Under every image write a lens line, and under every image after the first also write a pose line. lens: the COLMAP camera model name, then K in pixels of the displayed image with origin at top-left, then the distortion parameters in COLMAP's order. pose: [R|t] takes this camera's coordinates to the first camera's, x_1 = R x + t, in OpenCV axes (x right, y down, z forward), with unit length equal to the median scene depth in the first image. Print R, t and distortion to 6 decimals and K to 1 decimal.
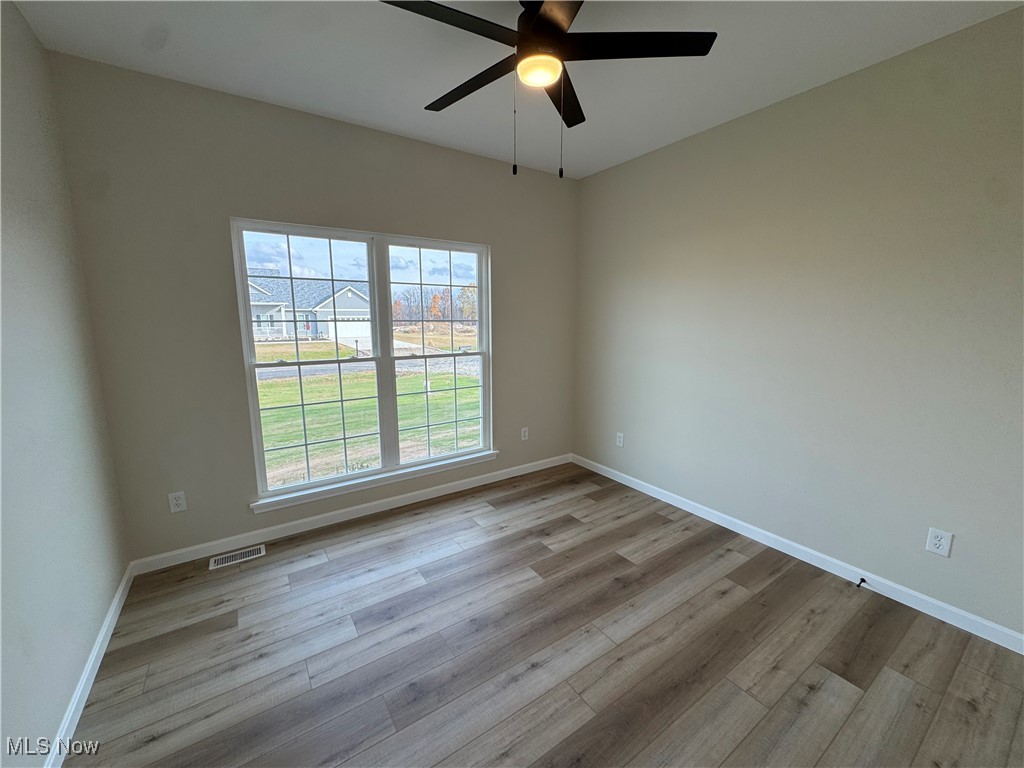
lens RADIAL K [[406.1, 0, 509.6], [0, 406.1, 374.1], [0, 0, 1]] dist [-0.005819, 0.000139]
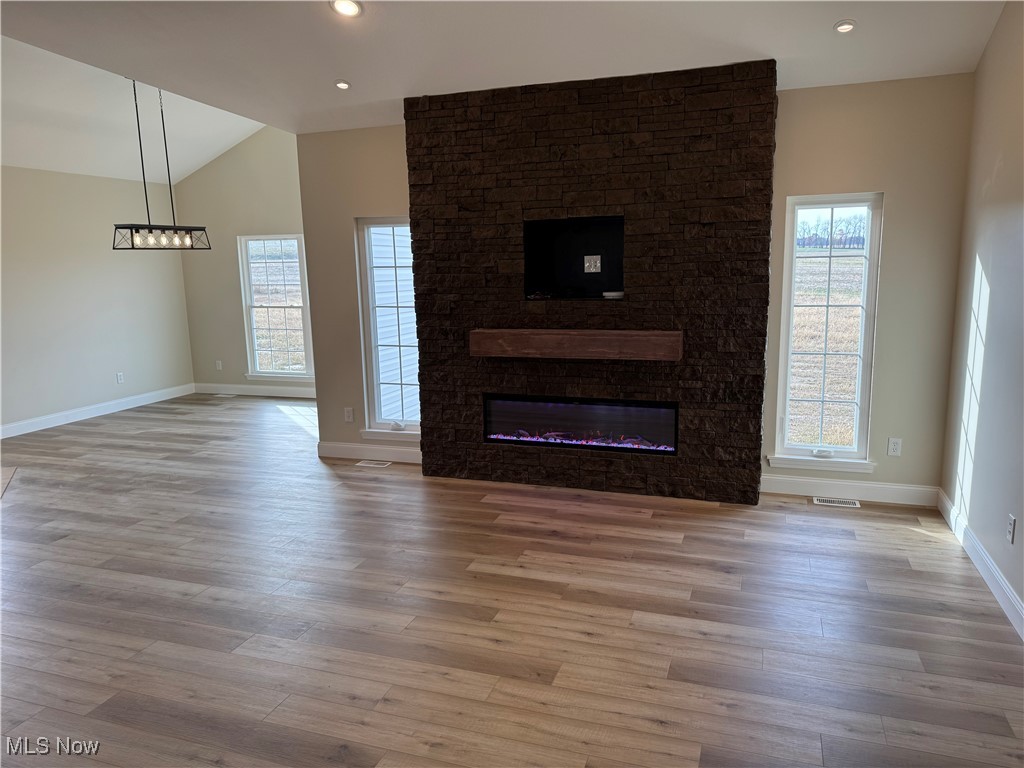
lens RADIAL K [[696.4, 0, 493.0], [0, 696.4, 394.8], [0, 0, 1]] dist [0.060592, -0.002823]
pose [[0.620738, 0.127511, -0.773580, 2.579022], [-0.098400, 0.991554, 0.084482, 0.000895], [0.777819, 0.023679, 0.628042, -0.230125]]
